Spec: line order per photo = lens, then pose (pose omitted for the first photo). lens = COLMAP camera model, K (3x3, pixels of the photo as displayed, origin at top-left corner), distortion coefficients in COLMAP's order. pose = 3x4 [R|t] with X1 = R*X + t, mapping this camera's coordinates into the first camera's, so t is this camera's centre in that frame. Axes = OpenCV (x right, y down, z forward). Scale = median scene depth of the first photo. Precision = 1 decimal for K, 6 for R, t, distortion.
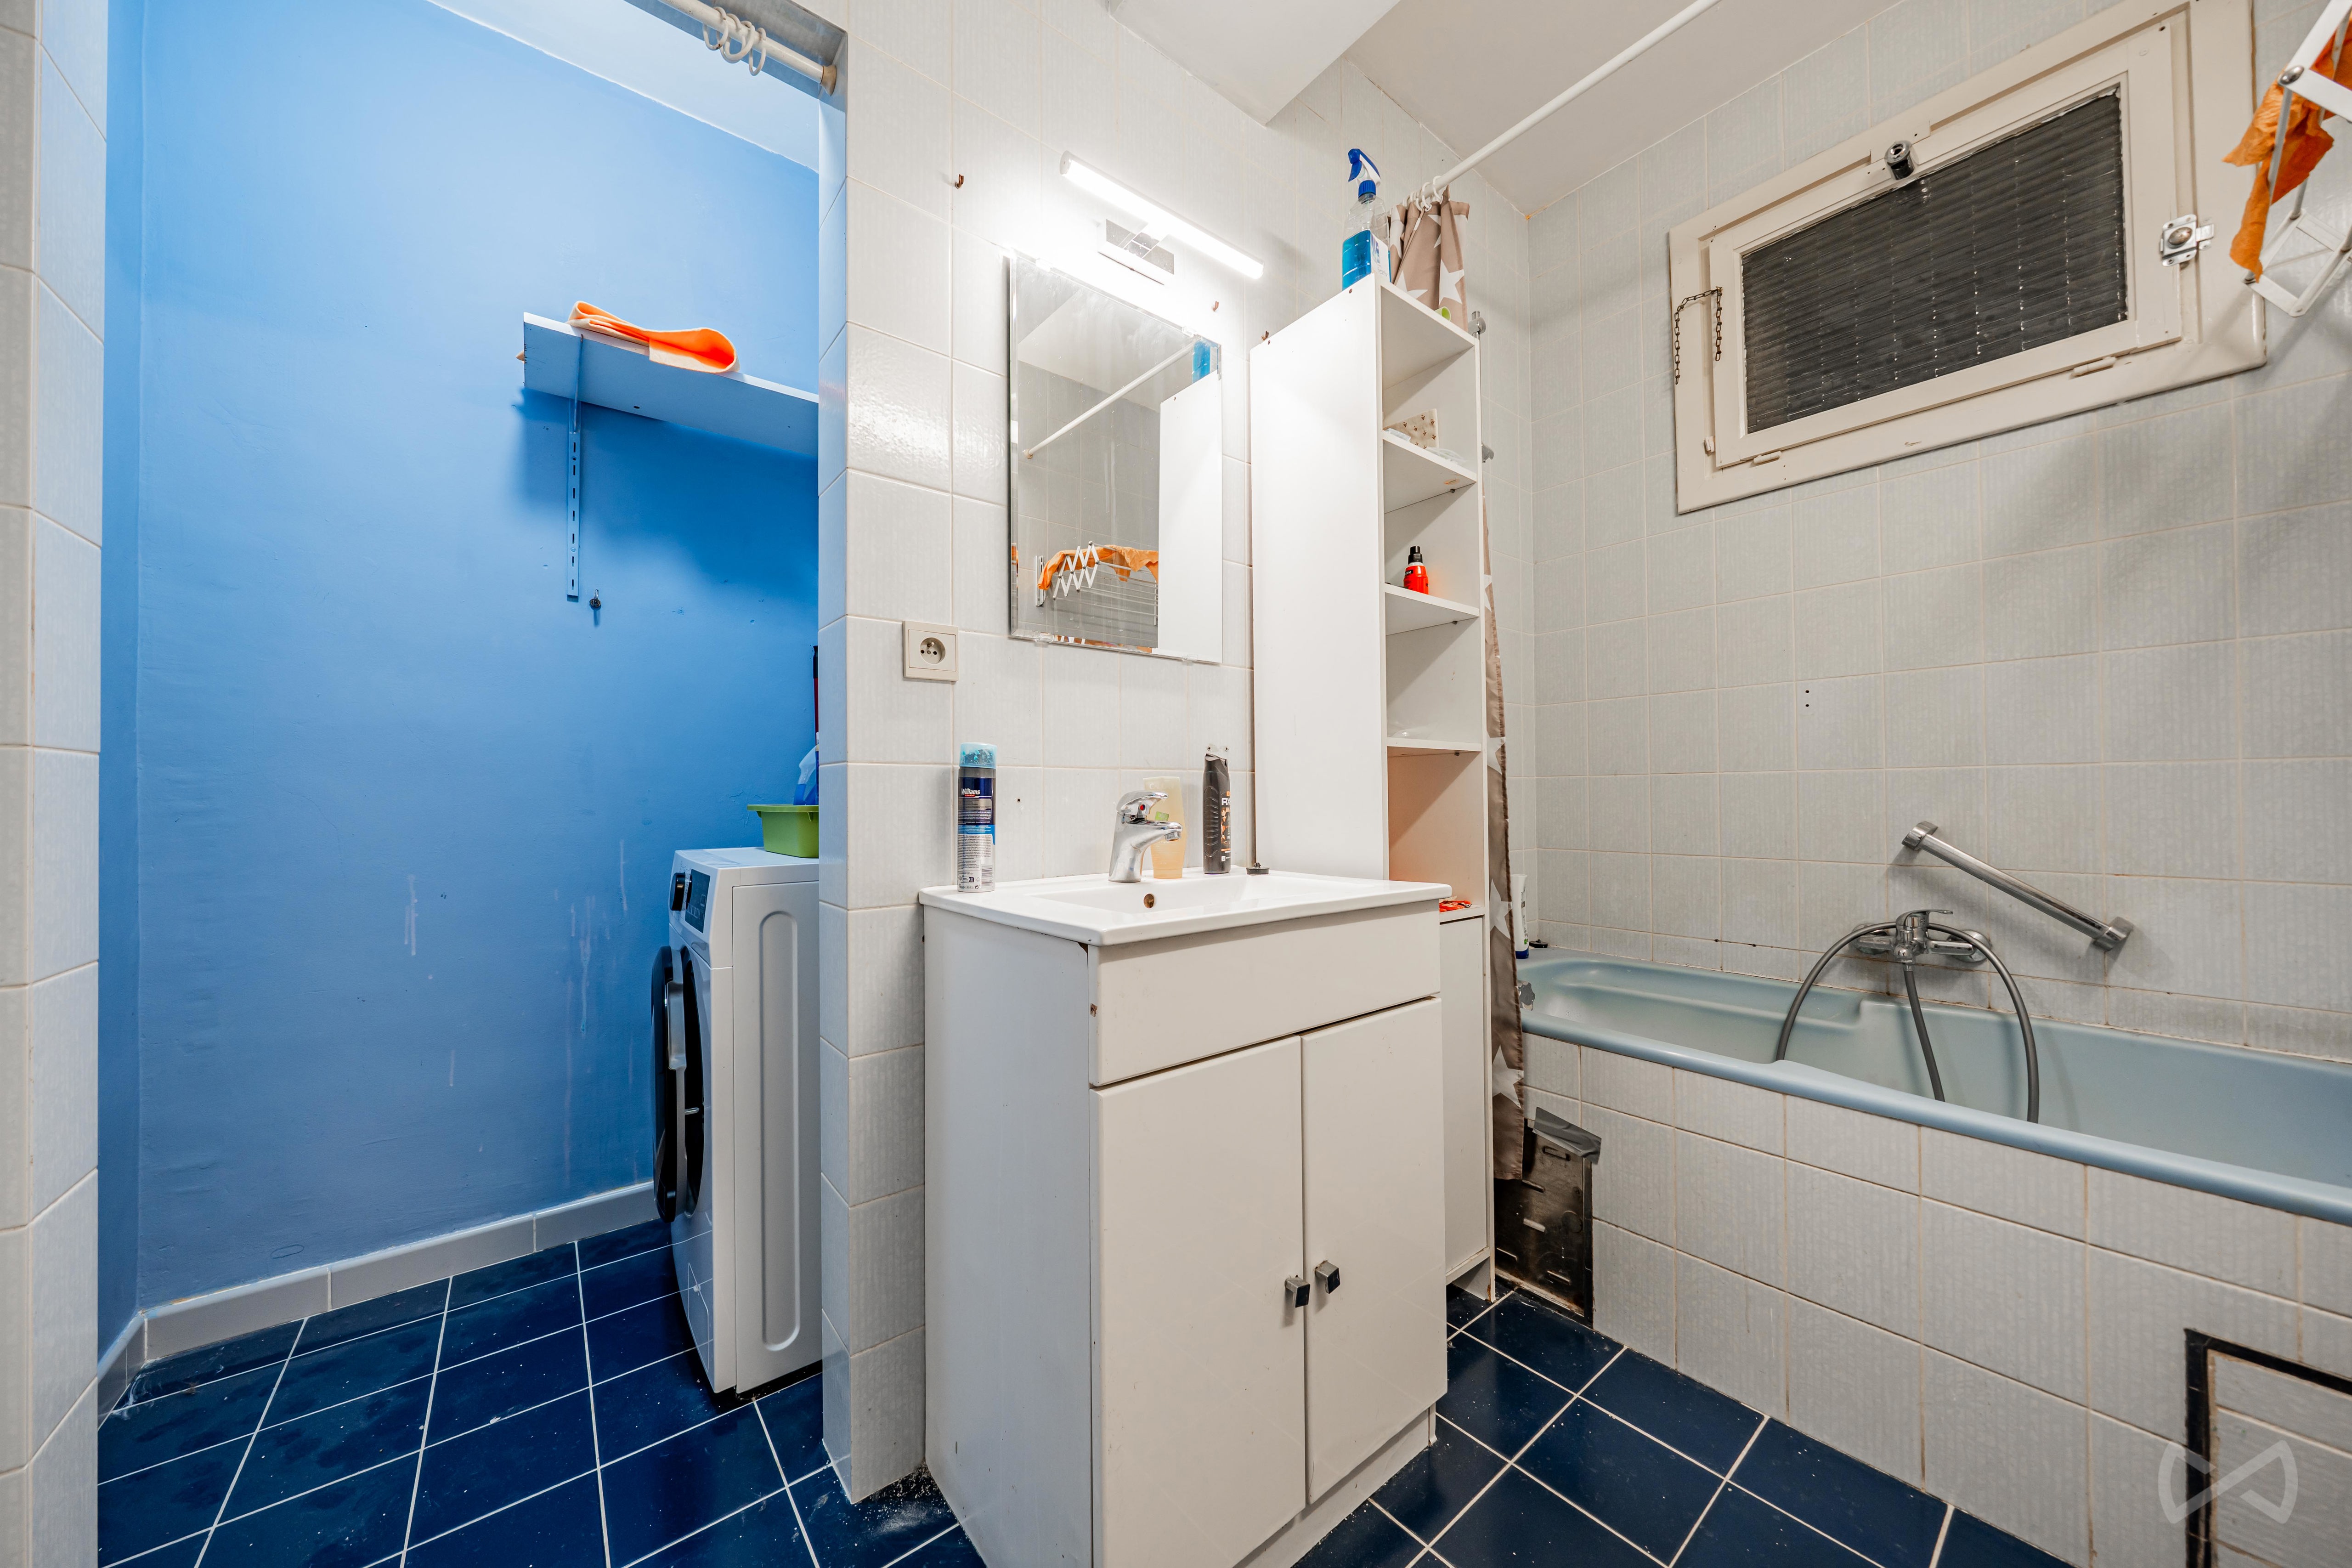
lens RADIAL K [[799.5, 0, 1170.8], [0, 799.5, 789.4], [0, 0, 1]] dist [-0.004999, -0.000010]
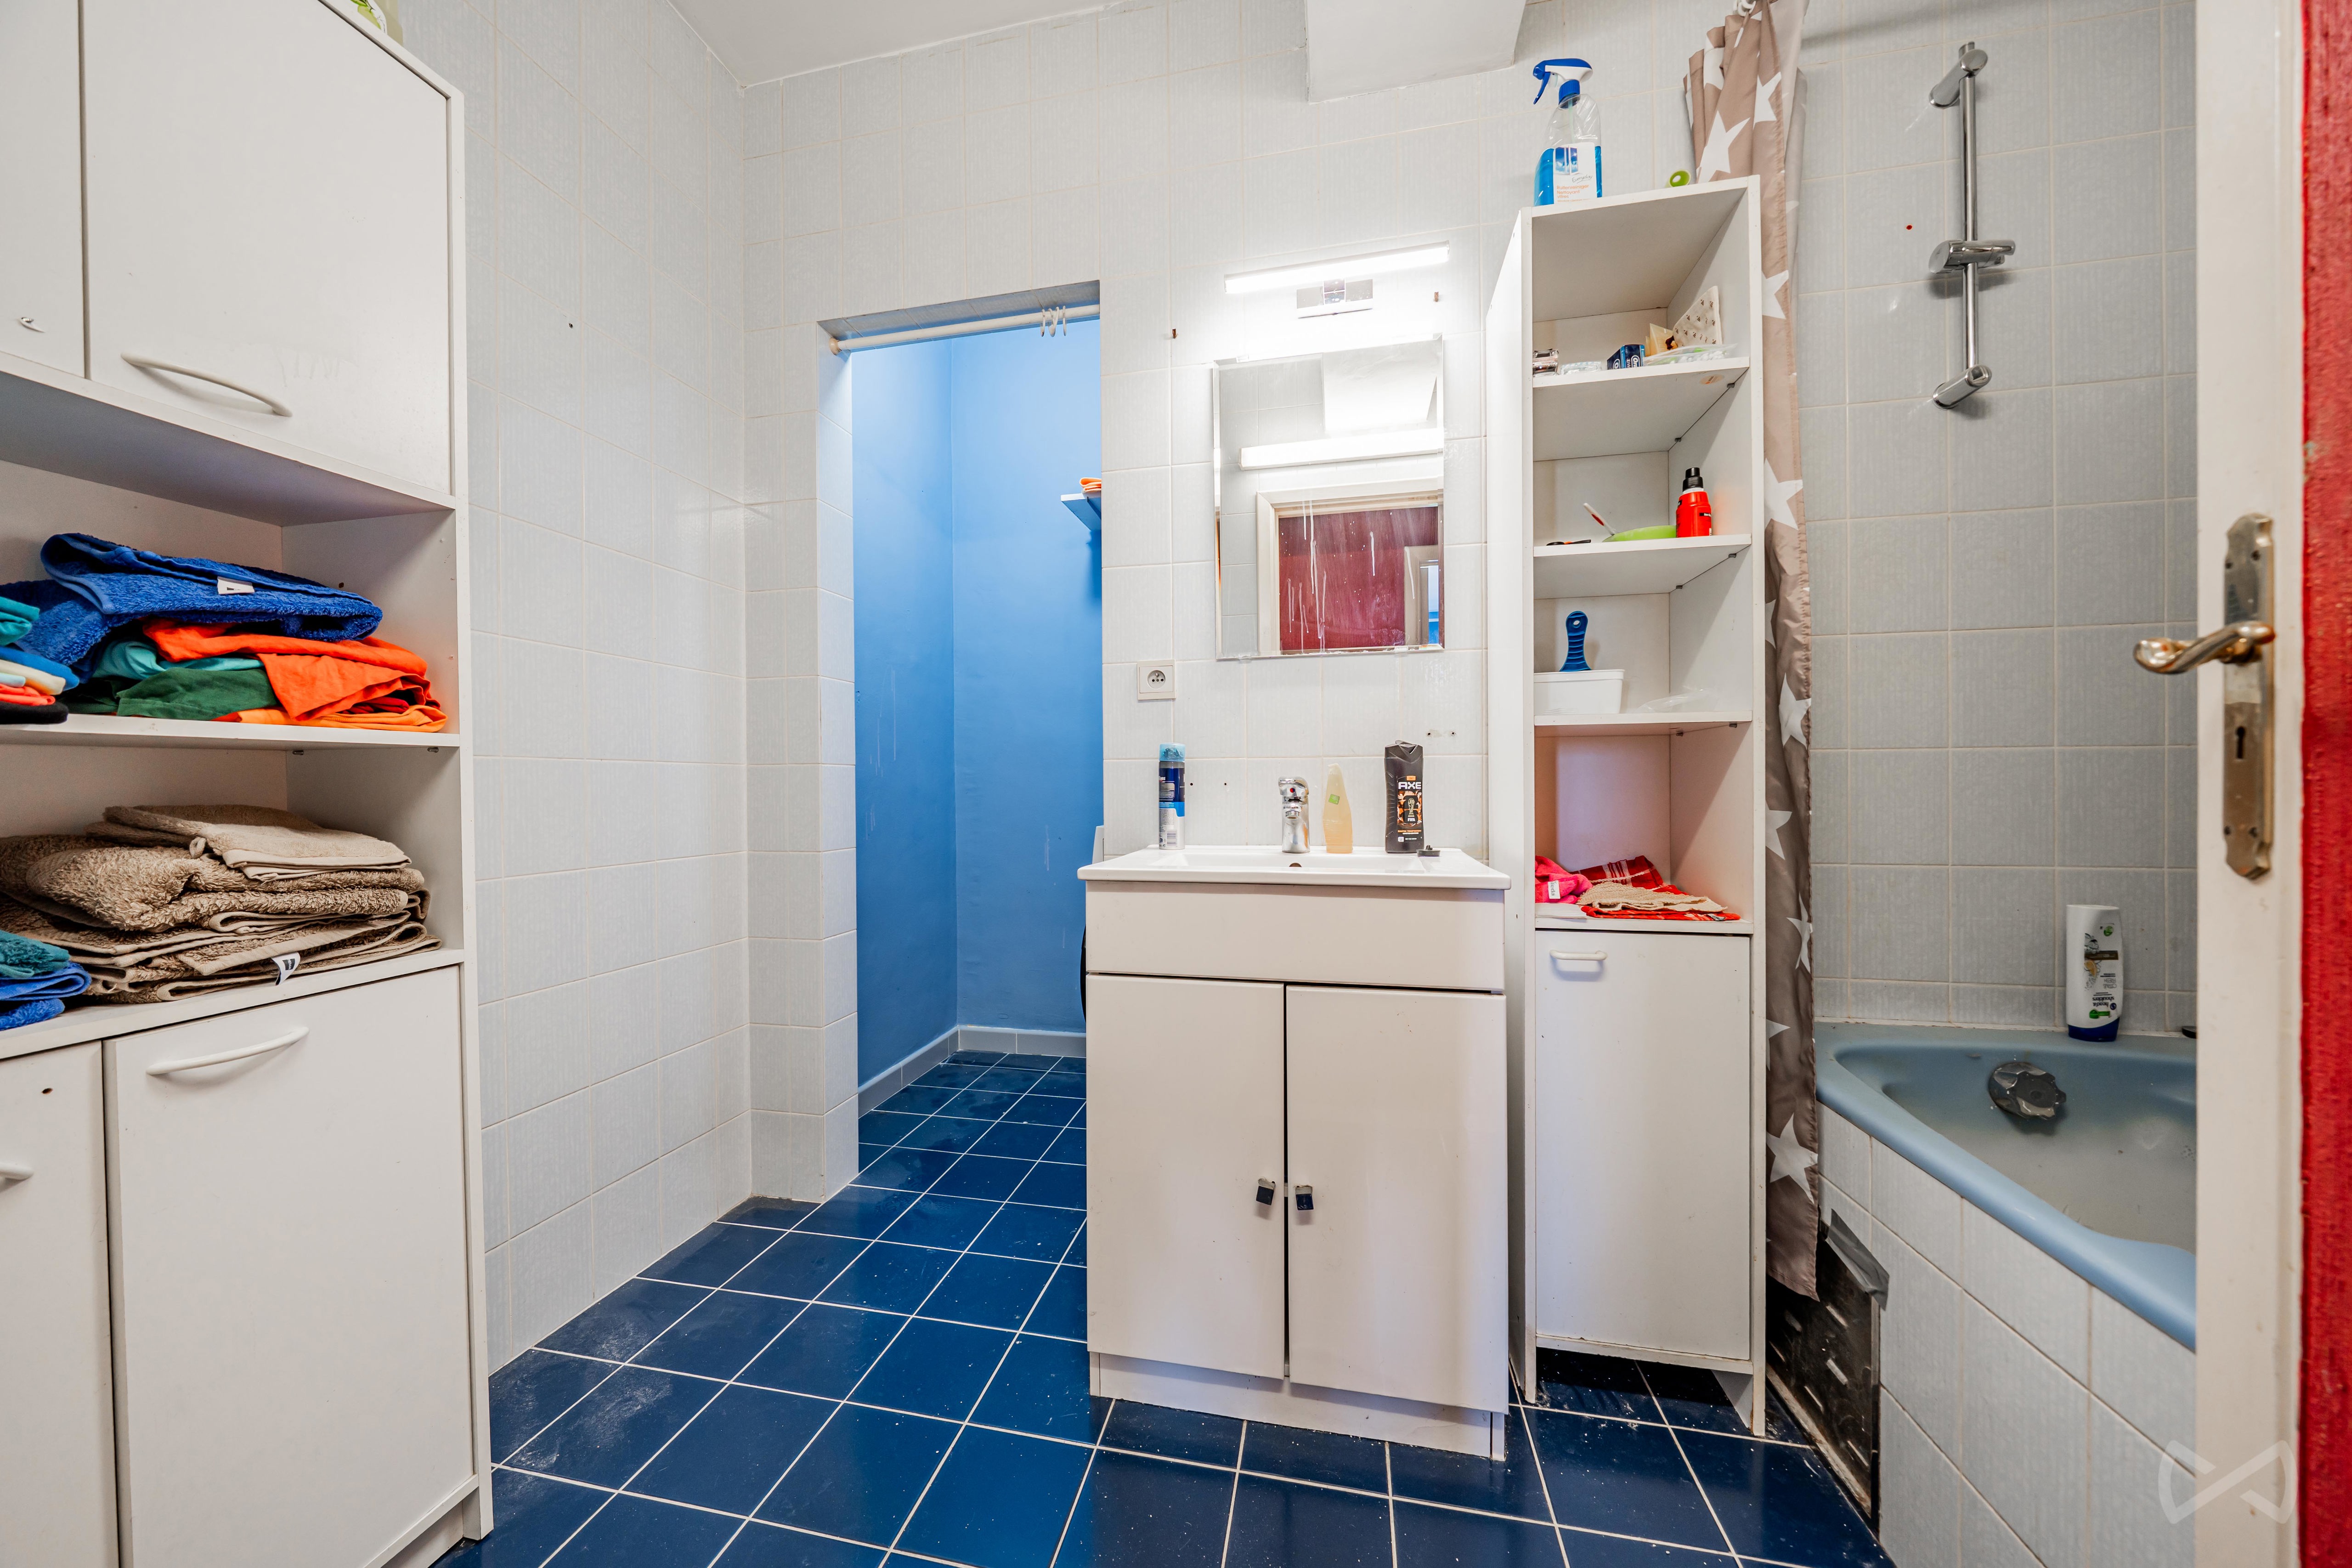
lens RADIAL K [[799.5, 0, 1167.6], [0, 799.5, 787.5], [0, 0, 1]] dist [-0.004999, -0.000010]
pose [[0.634041, 0.005262, -0.773281, 0.665242], [0.011004, 0.999814, 0.015826, -0.002063], [0.773221, -0.018544, 0.633865, 0.087353]]
